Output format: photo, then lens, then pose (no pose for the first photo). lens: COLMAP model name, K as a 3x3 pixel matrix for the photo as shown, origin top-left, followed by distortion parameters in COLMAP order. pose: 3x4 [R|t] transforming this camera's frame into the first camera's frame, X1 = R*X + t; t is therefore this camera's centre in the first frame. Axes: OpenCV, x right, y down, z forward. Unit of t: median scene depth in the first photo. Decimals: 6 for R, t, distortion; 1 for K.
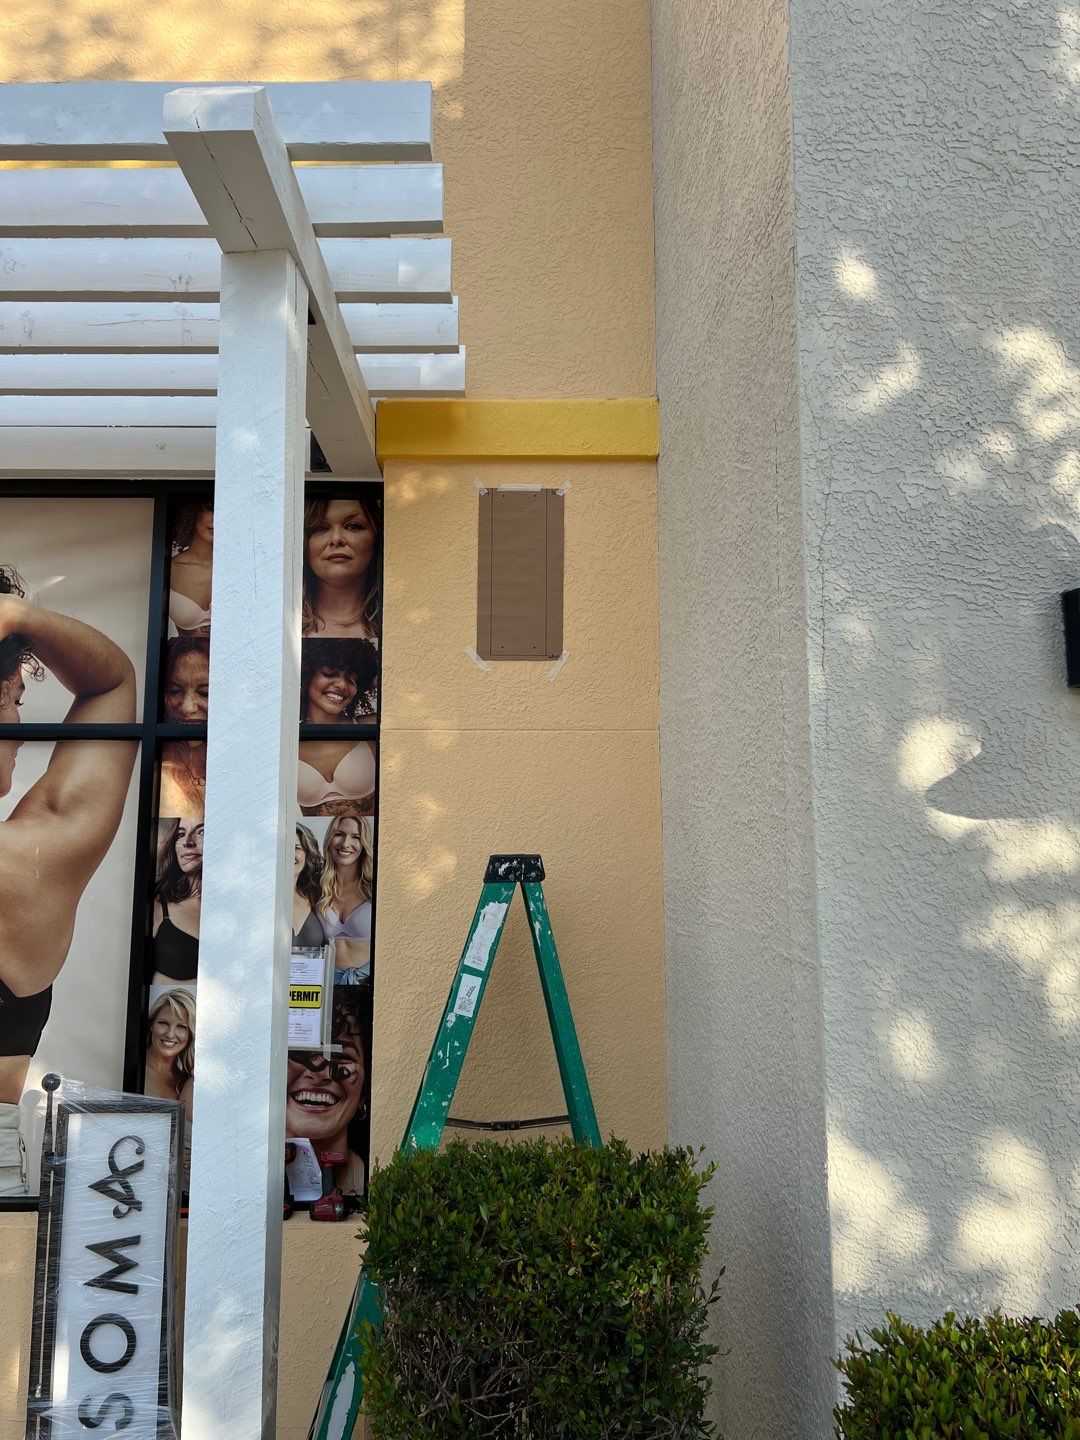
lens RADIAL K [[1098.1, 0, 538.8], [0, 1098.1, 709.9], [0, 0, 1]] dist [0.048215, -0.059709]
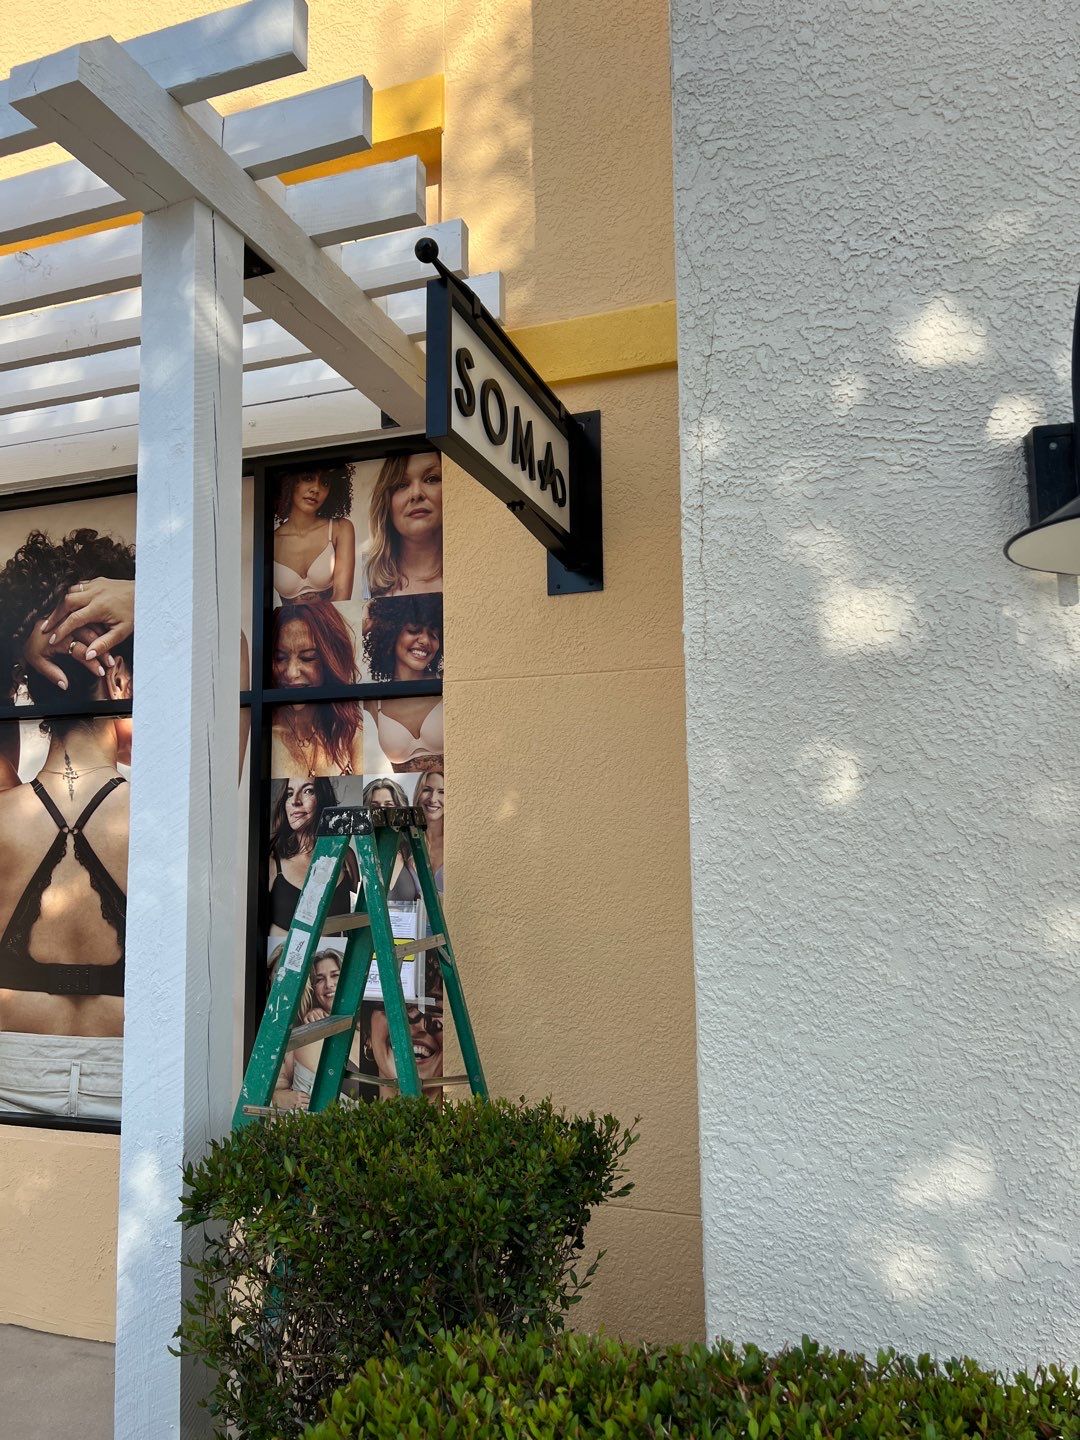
lens RADIAL K [[1098.1, 0, 534.8], [0, 1098.1, 719.6], [0, 0, 1]] dist [0.048215, -0.059709]
pose [[0.942084, -0.051283, -0.331433, 0.381363], [0.063082, 0.997697, 0.024934, 0.047937], [0.329391, -0.044398, 0.943149, 0.147050]]
